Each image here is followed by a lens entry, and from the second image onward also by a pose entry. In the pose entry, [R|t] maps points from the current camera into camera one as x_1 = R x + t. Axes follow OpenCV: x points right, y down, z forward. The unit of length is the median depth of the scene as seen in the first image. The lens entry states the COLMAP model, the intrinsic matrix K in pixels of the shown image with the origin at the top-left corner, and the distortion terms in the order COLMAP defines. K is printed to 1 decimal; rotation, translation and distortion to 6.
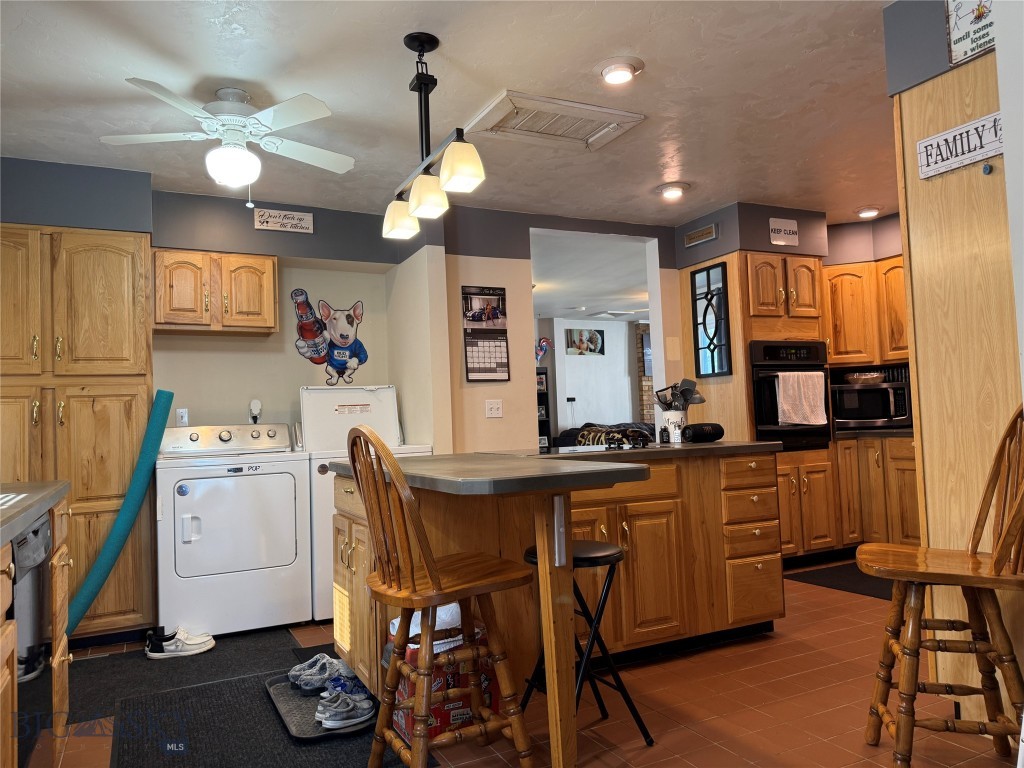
lens RADIAL K [[727.1, 0, 515.6], [0, 727.1, 379.0], [0, 0, 1]] dist [0.027774, -0.030269]
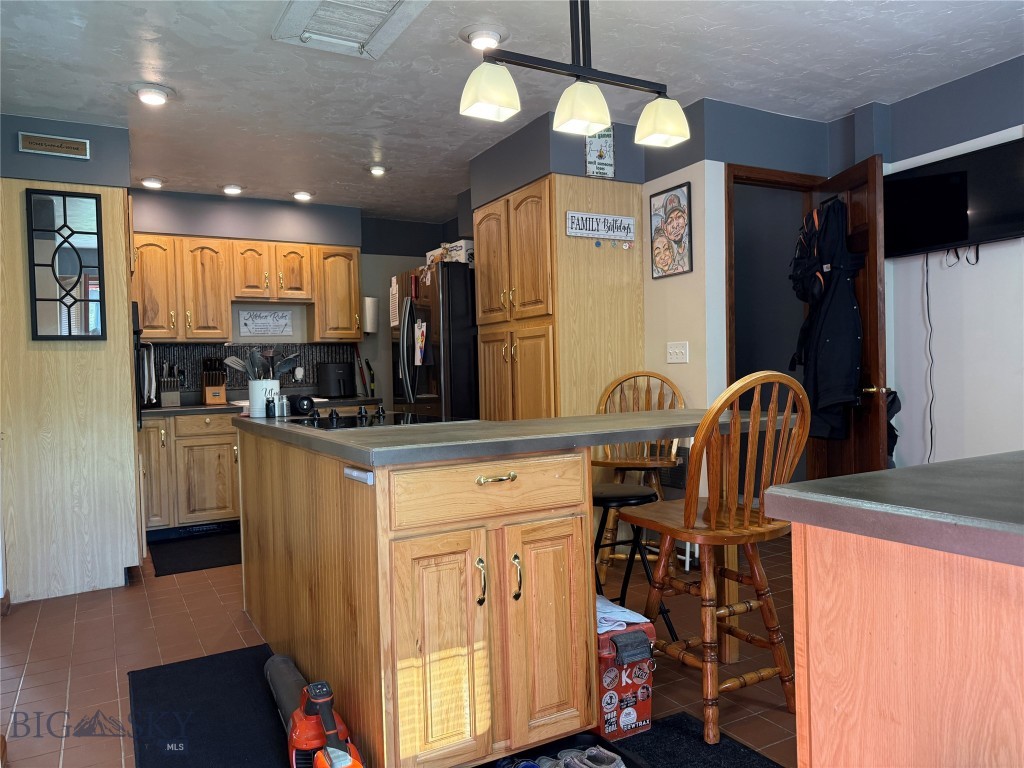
lens RADIAL K [[727.1, 0, 515.4], [0, 727.1, 394.8], [0, 0, 1]] dist [0.027774, -0.030269]
pose [[-0.055892, 0.007095, 0.998412, -0.884226], [-0.027732, 0.999578, -0.008656, 0.081357], [-0.998052, -0.028172, -0.055671, 1.021797]]
